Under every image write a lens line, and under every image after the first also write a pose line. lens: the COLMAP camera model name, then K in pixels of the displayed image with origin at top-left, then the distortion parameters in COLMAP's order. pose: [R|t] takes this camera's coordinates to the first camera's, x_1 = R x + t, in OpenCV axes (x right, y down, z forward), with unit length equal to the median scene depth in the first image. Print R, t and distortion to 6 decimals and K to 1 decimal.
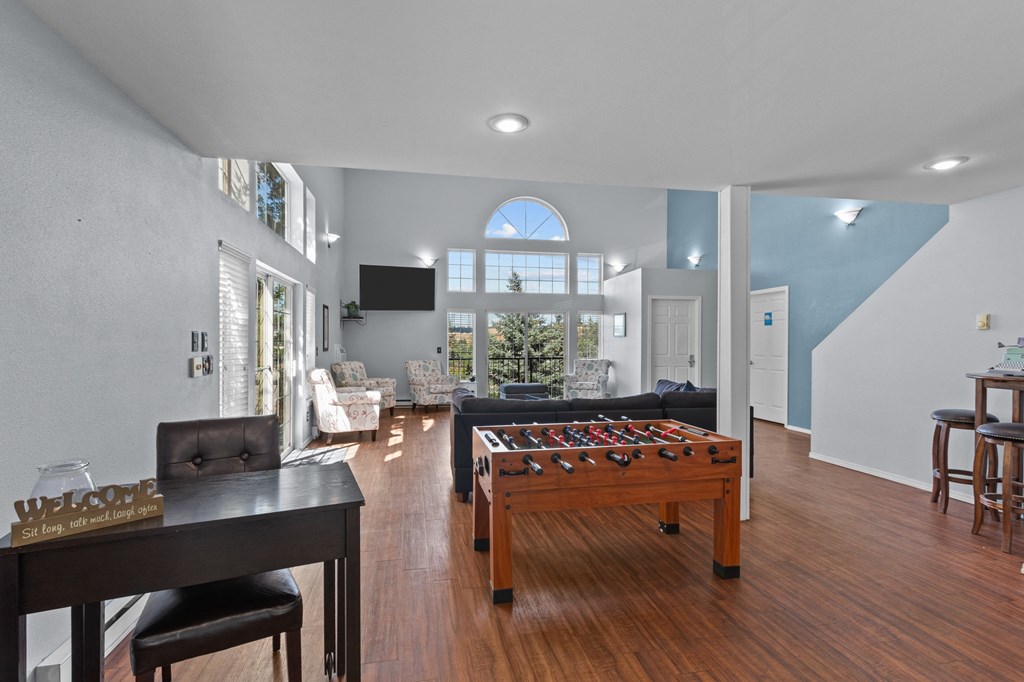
lens RADIAL K [[476.4, 0, 504.9], [0, 476.4, 344.8], [0, 0, 1]] dist [-0.000296, -0.000724]
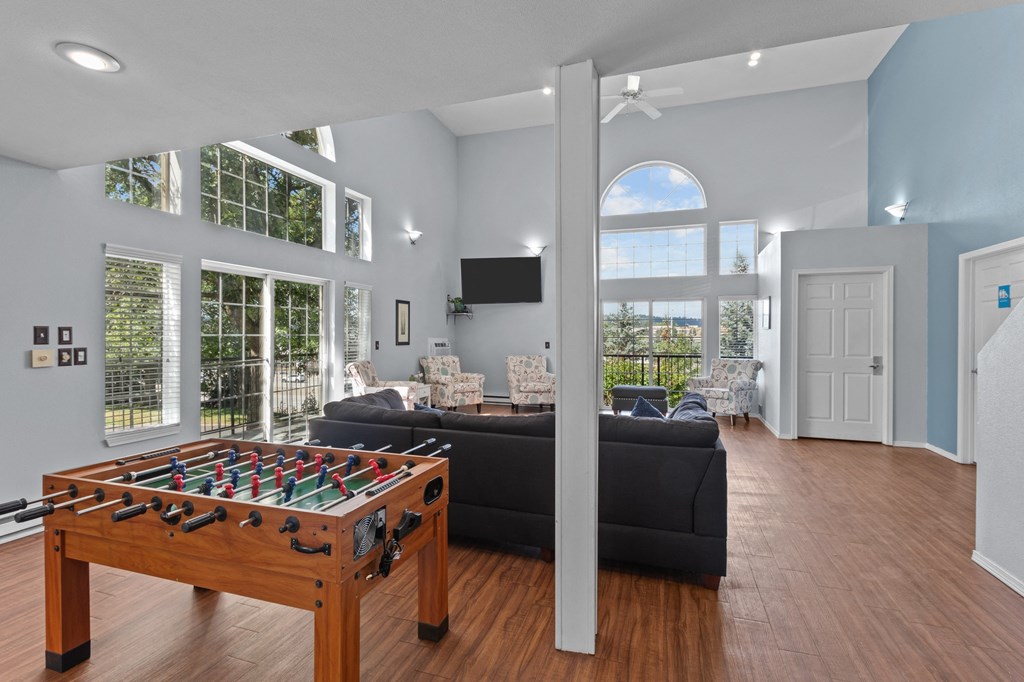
lens RADIAL K [[476.4, 0, 512.1], [0, 476.4, 337.1], [0, 0, 1]] dist [-0.000296, -0.000724]
pose [[0.870347, 0.001940, -0.492435, 0.275831], [-0.003731, 0.999990, -0.002655, -0.001495], [0.492425, 0.004148, 0.870345, 0.182605]]
